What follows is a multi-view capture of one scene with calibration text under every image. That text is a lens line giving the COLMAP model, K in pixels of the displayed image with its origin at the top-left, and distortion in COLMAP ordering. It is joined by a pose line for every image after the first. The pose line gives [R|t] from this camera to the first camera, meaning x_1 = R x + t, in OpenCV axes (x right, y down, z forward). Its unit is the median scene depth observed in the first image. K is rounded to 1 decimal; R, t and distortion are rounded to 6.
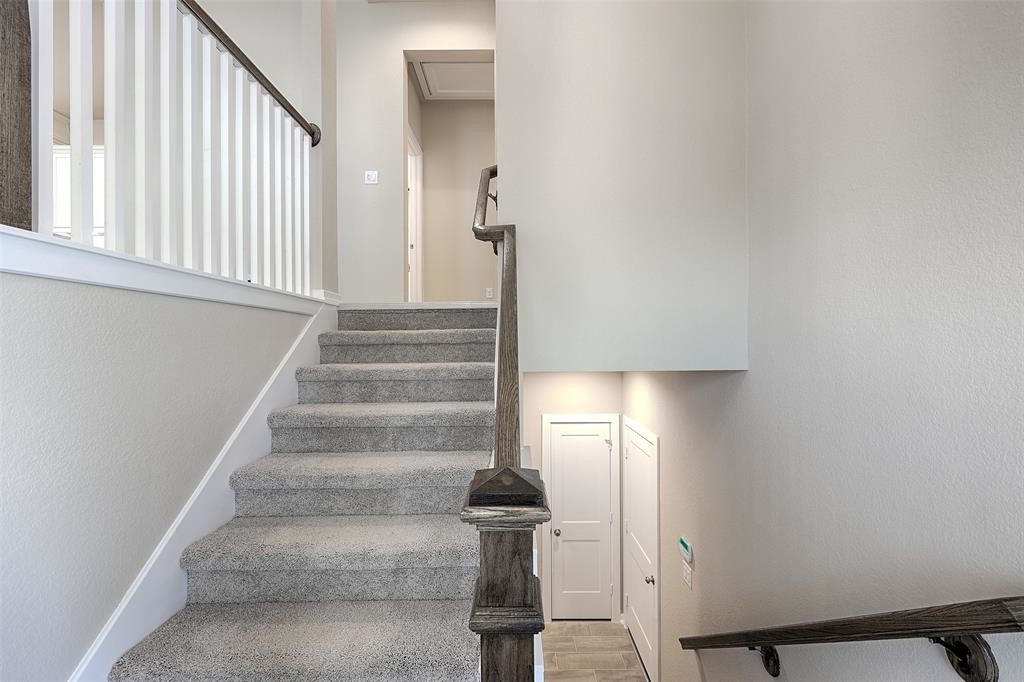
lens RADIAL K [[414.2, 0, 515.4], [0, 414.2, 340.1], [0, 0, 1]] dist [0.002801, -0.001661]
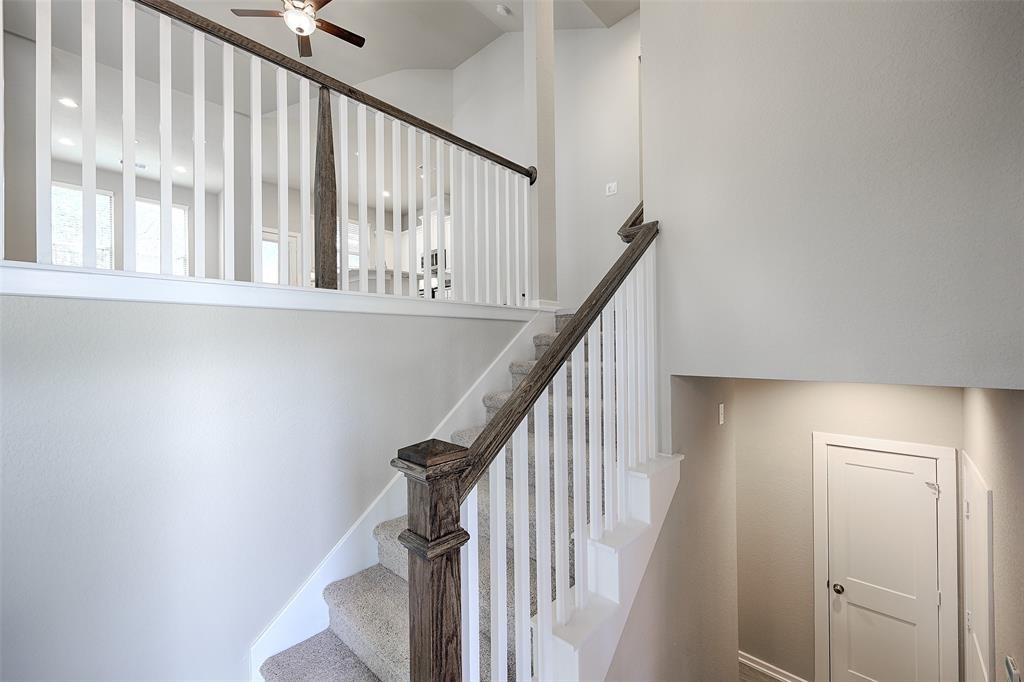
lens RADIAL K [[414.2, 0, 511.7], [0, 414.2, 343.1], [0, 0, 1]] dist [0.002801, -0.001661]
pose [[0.718790, -0.004814, -0.695211, 0.307042], [0.013134, 0.999892, 0.006655, -0.002635], [0.695103, -0.013914, 0.718775, 0.058513]]
